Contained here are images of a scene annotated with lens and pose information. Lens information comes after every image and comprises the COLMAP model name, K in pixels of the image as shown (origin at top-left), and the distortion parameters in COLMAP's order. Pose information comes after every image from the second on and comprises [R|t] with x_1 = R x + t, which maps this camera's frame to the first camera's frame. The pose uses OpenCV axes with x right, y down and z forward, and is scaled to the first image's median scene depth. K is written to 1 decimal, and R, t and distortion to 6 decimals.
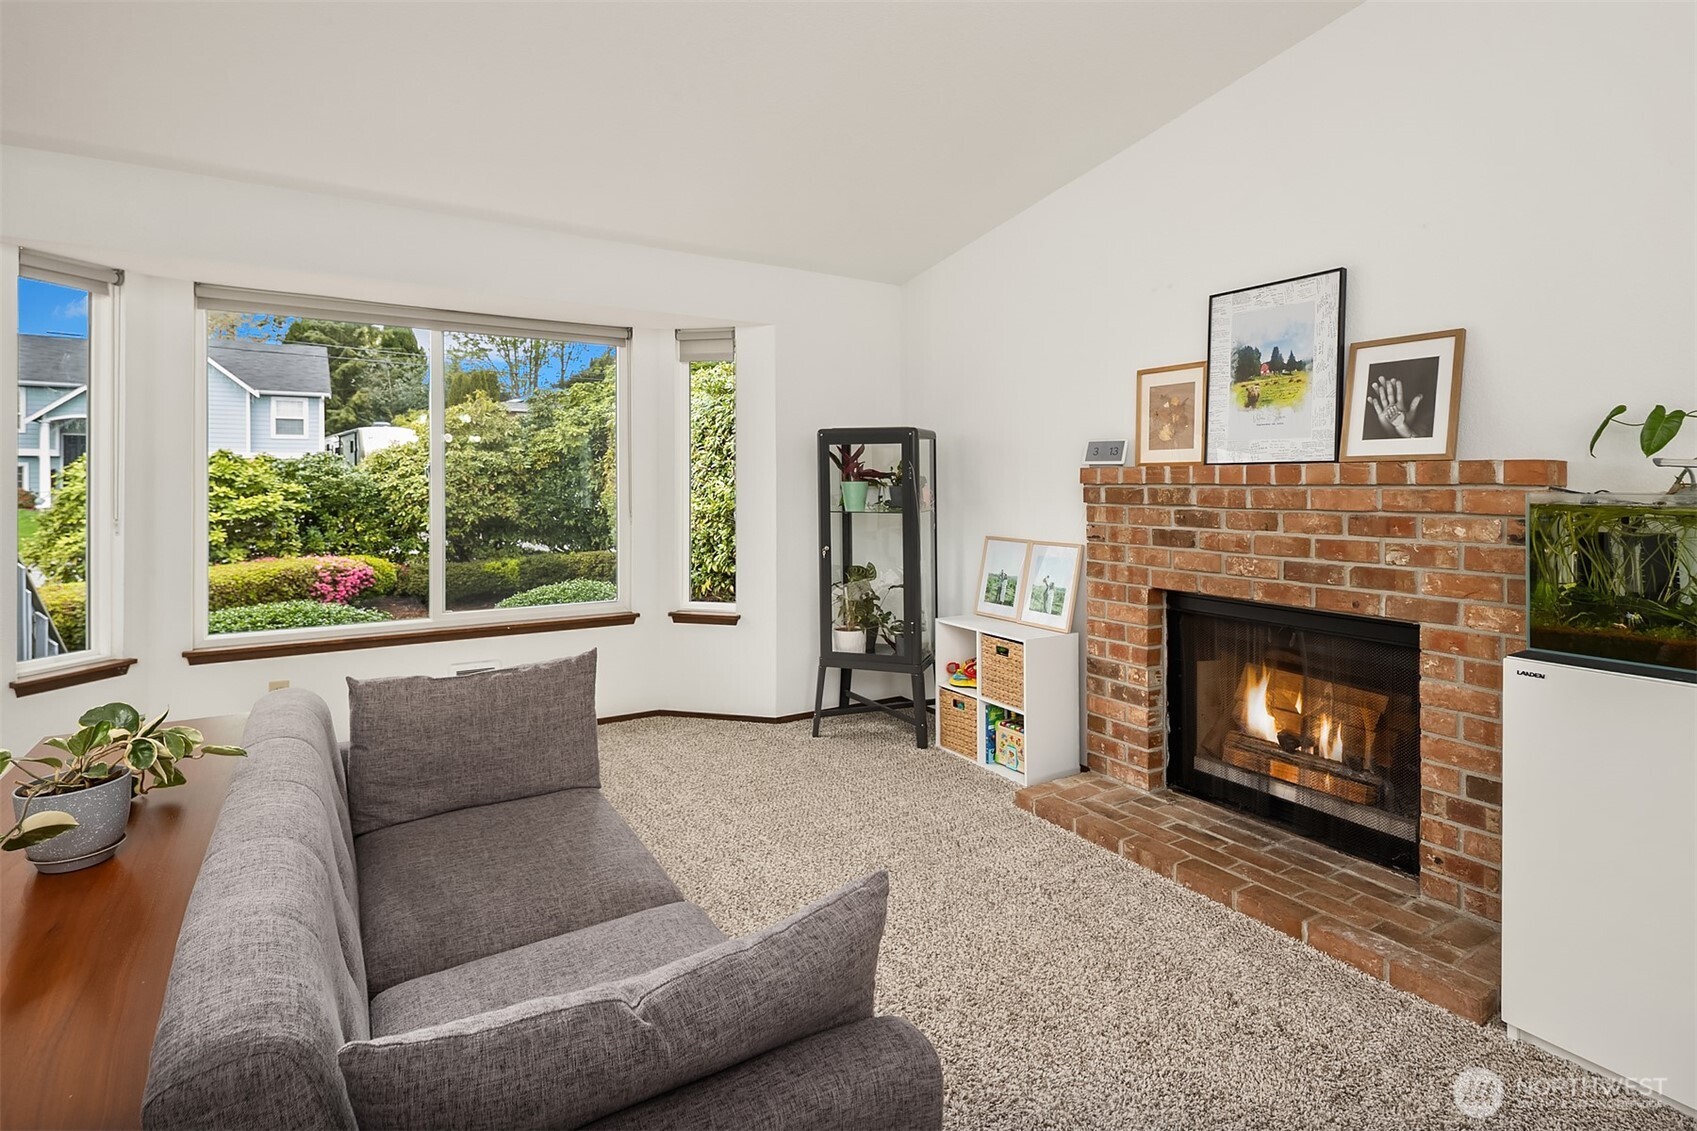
lens RADIAL K [[834.0, 0, 848.6], [0, 834.0, 482.7], [0, 0, 1]] dist [0.013376, -0.000034]
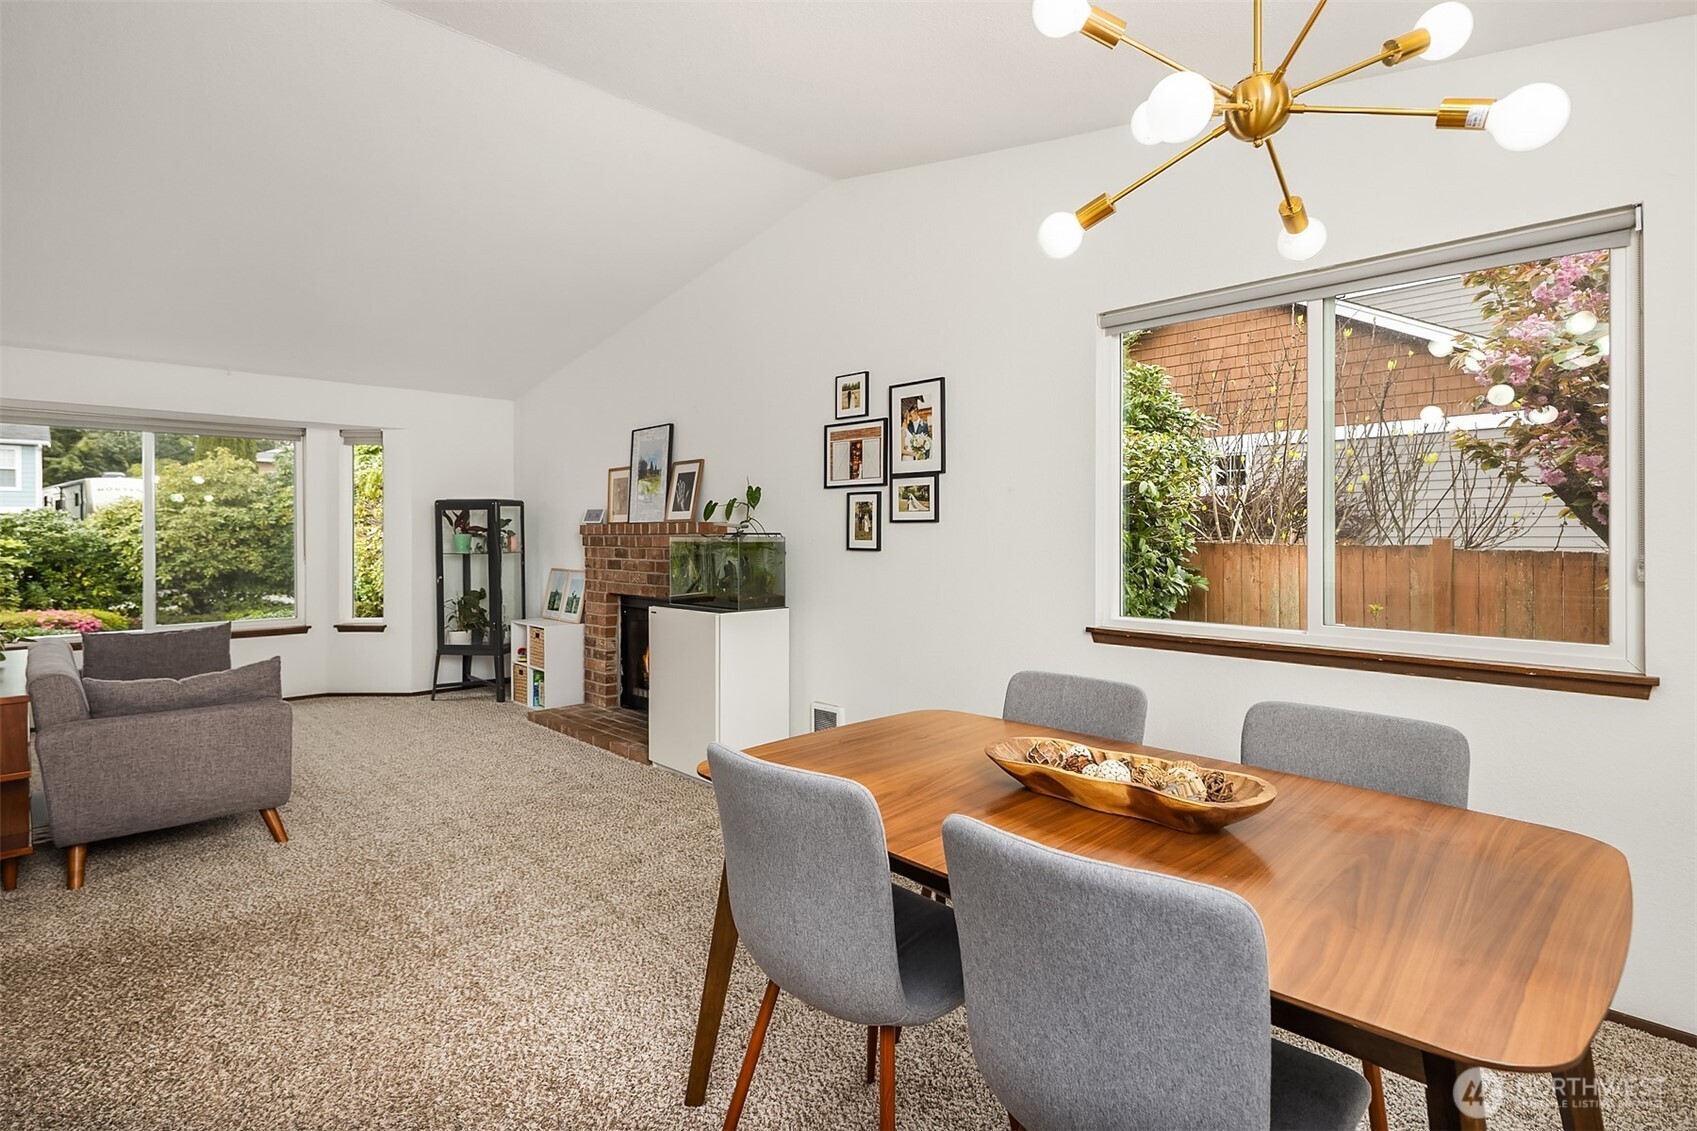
lens RADIAL K [[847.3, 0, 851.9], [0, 847.3, 528.4], [0, 0, 1]] dist [0.002118, -0.001124]
pose [[0.978863, -0.004584, 0.204466, 0.135108], [0.006201, 0.999954, -0.007270, 0.001447], [-0.204423, 0.008384, 0.978847, -0.232392]]
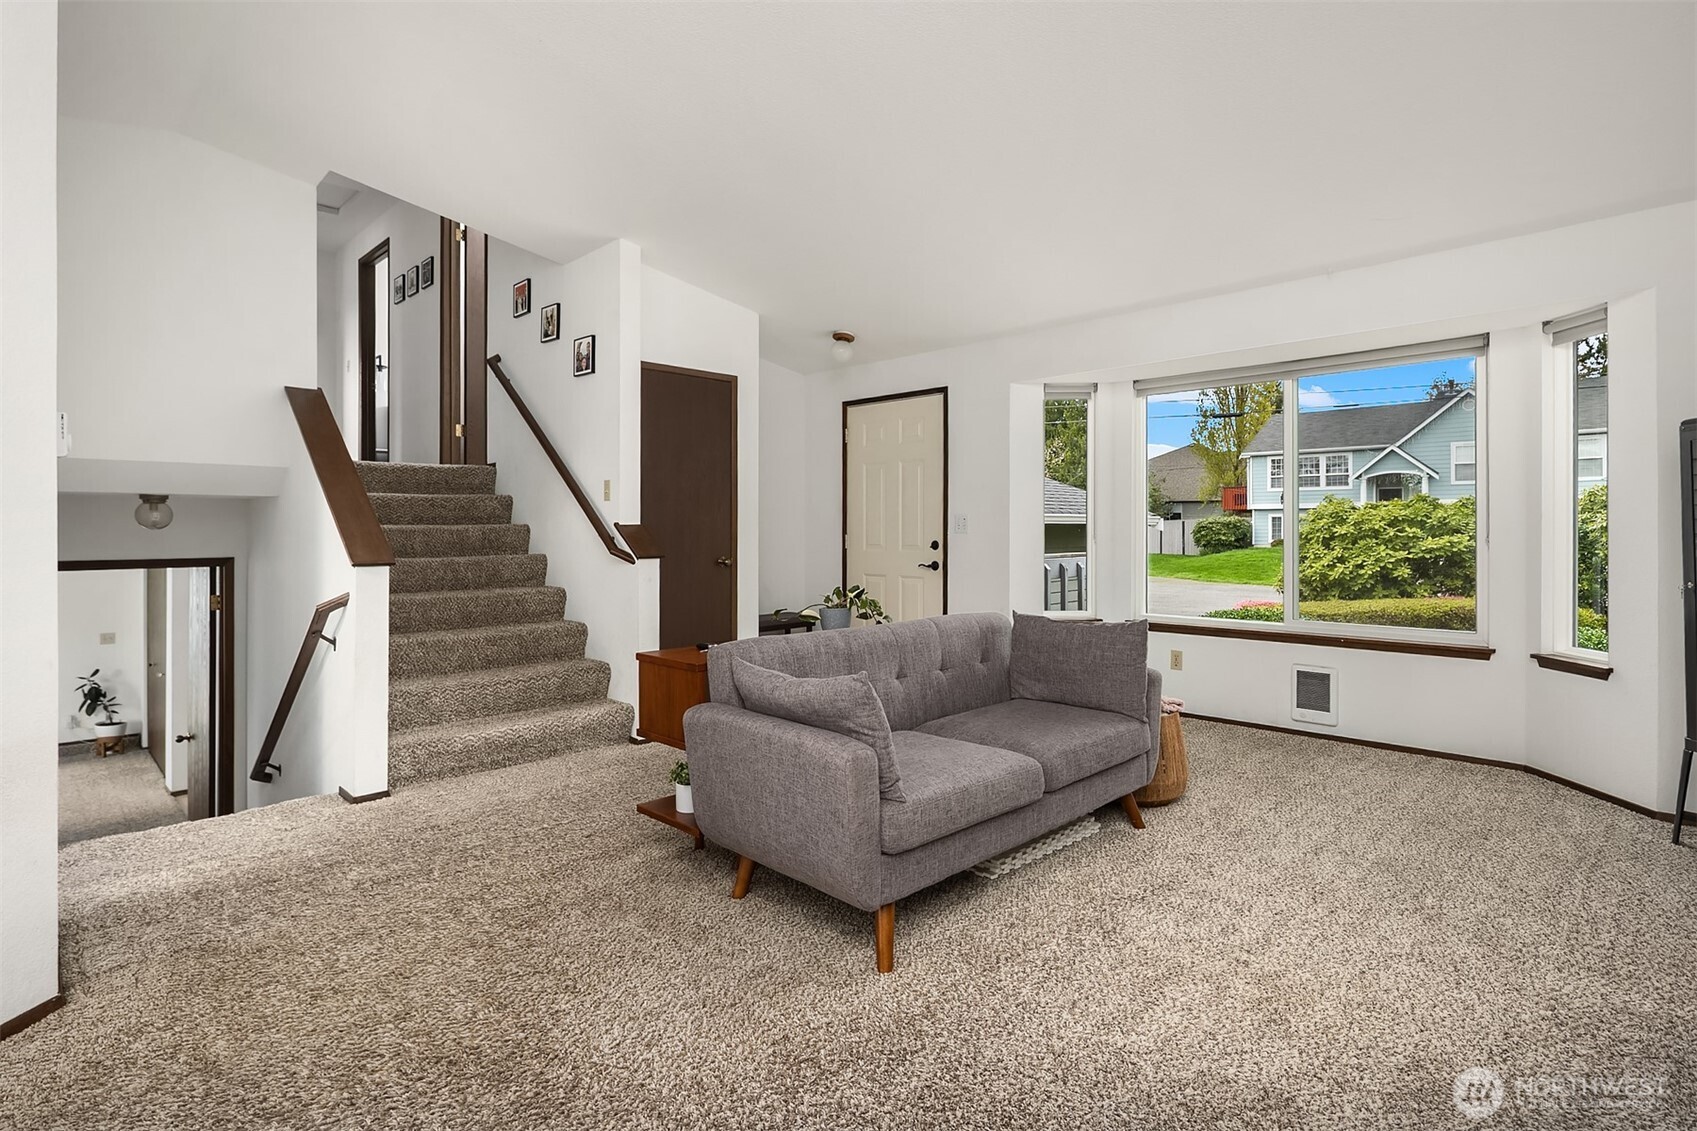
lens RADIAL K [[847.3, 0, 851.9], [0, 847.3, 528.4], [0, 0, 1]] dist [0.002118, -0.001124]
pose [[0.215370, -0.004630, -0.976522, 0.181543], [-0.000078, 0.999989, -0.004758, 0.011261], [0.976533, 0.001101, 0.215367, 0.047613]]
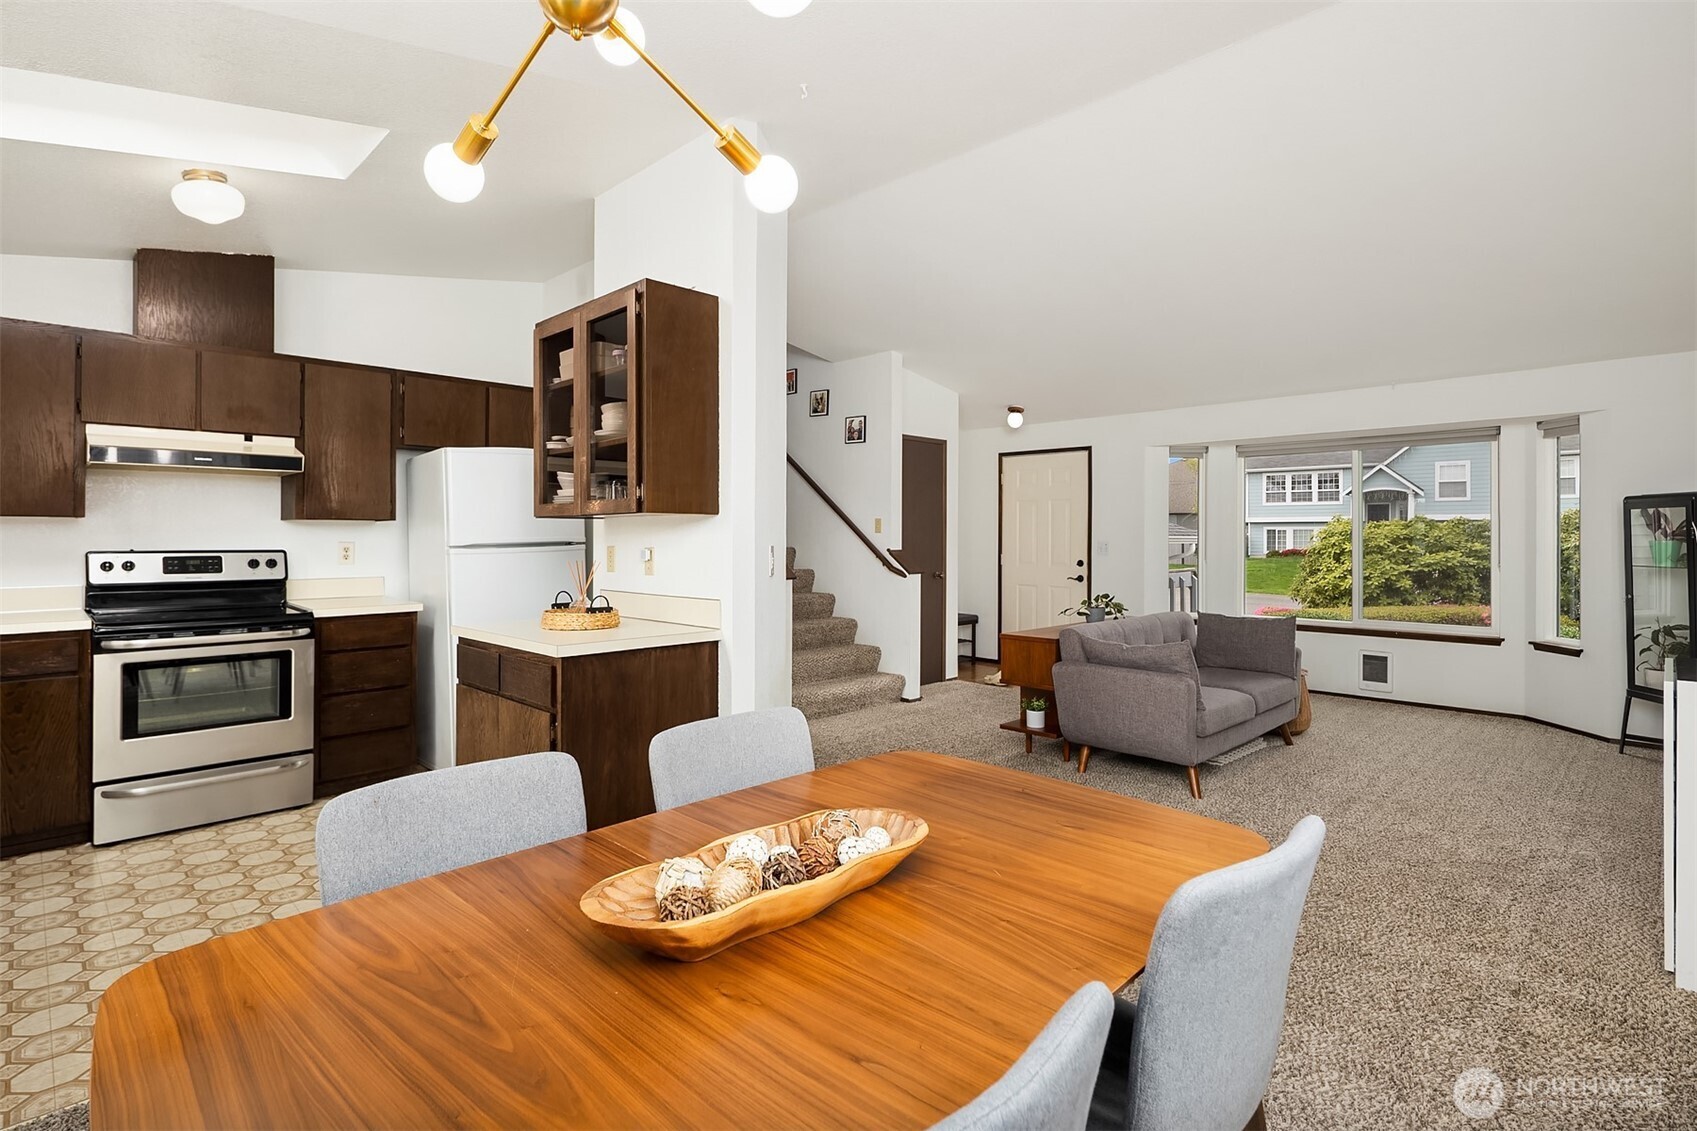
lens RADIAL K [[829.7, 0, 848.8], [0, 829.7, 531.4], [0, 0, 1]] dist [0.006847, -0.000879]
pose [[0.222623, -0.008273, -0.974869, 0.302214], [-0.005446, 0.999938, -0.009729, 0.001066], [0.974889, 0.007475, 0.222564, -0.118715]]
